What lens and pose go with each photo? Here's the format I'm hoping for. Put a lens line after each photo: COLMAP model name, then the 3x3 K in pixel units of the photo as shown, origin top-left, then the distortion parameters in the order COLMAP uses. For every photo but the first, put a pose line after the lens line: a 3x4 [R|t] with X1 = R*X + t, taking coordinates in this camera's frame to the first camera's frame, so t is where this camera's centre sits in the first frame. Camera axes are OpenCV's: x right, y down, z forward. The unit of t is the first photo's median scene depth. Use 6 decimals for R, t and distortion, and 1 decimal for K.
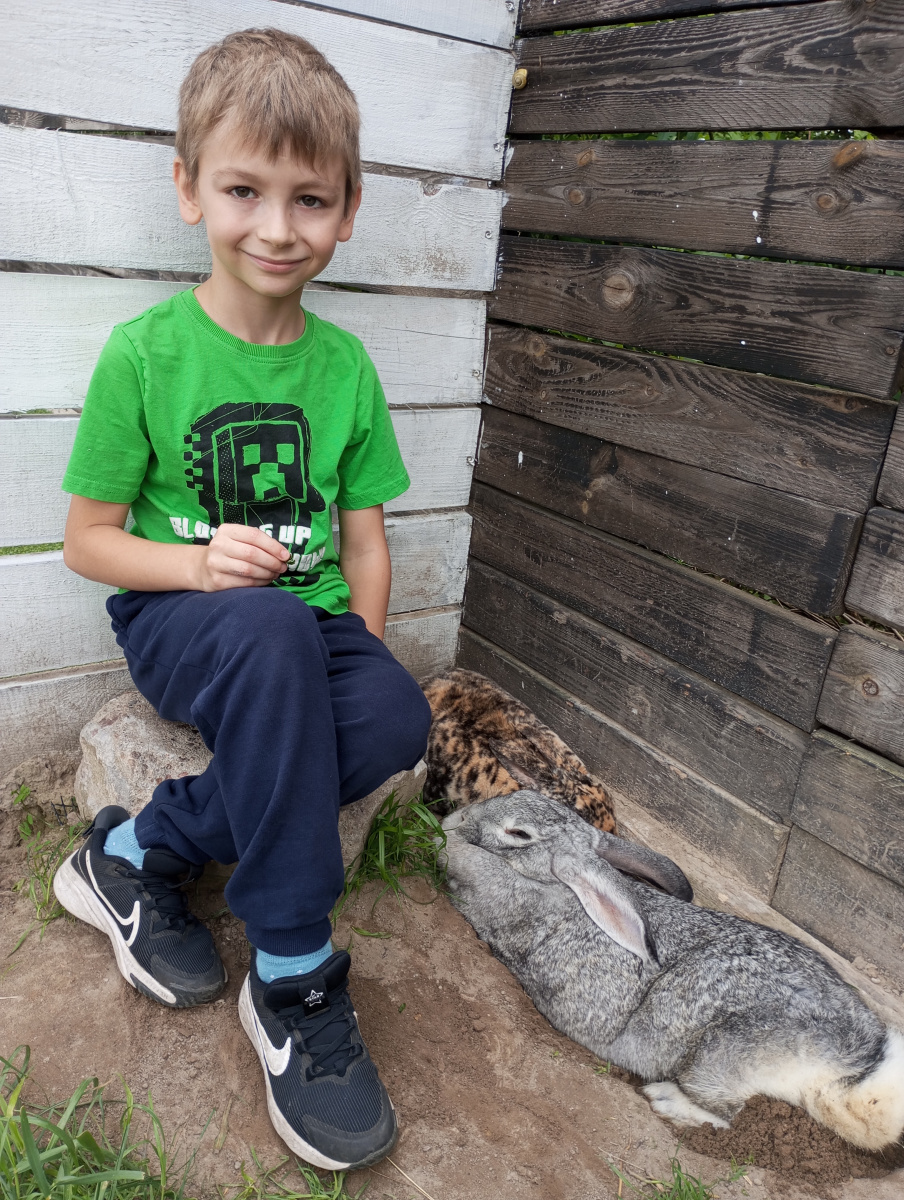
lens RADIAL K [[1005.7, 0, 451.9], [0, 1005.7, 593.1], [0, 0, 1]] dist [0.048476, -0.070279]
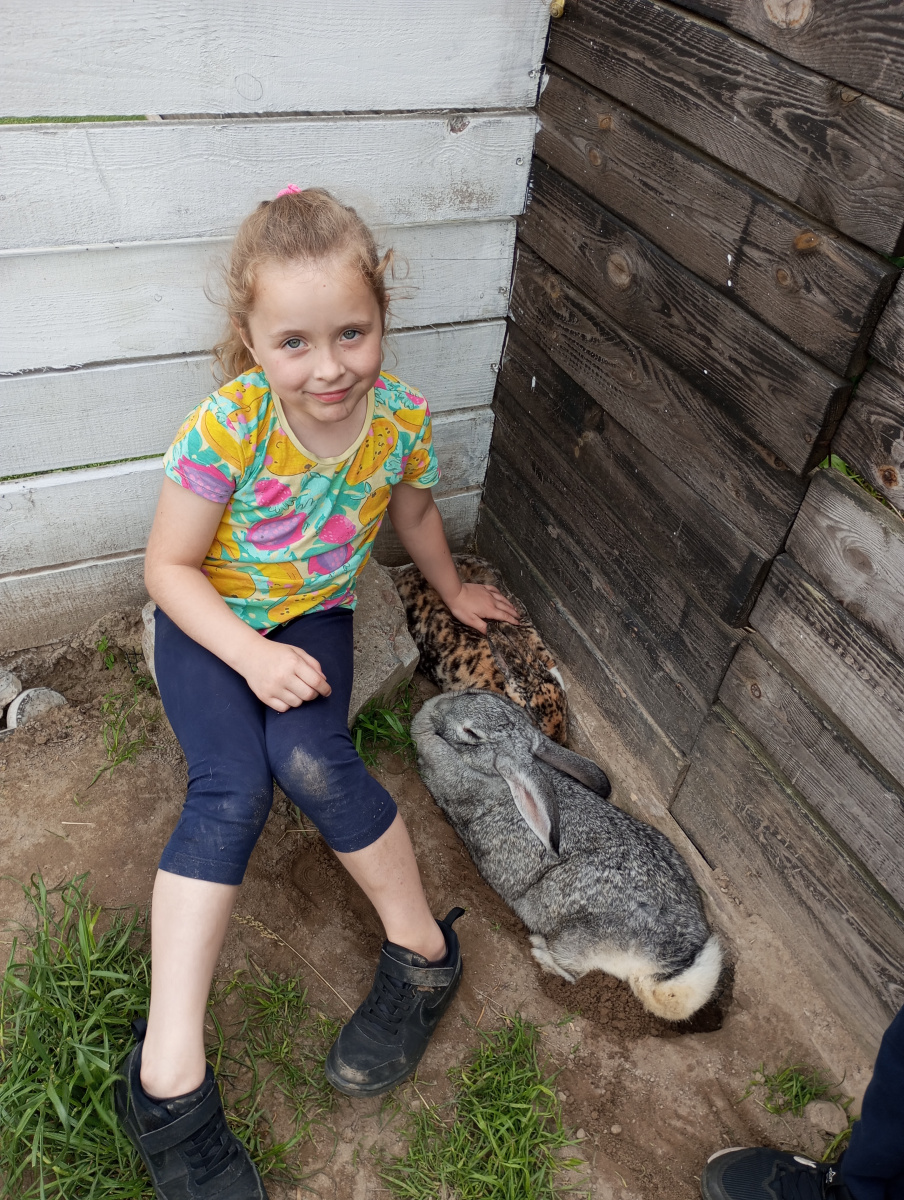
lens RADIAL K [[1005.7, 0, 447.3], [0, 1005.7, 599.7], [0, 0, 1]] dist [0.048476, -0.070279]
pose [[0.985158, 0.118890, -0.123807, 0.172468], [-0.067135, 0.930711, 0.359541, -0.373378], [0.157975, -0.345893, 0.924879, -0.110457]]
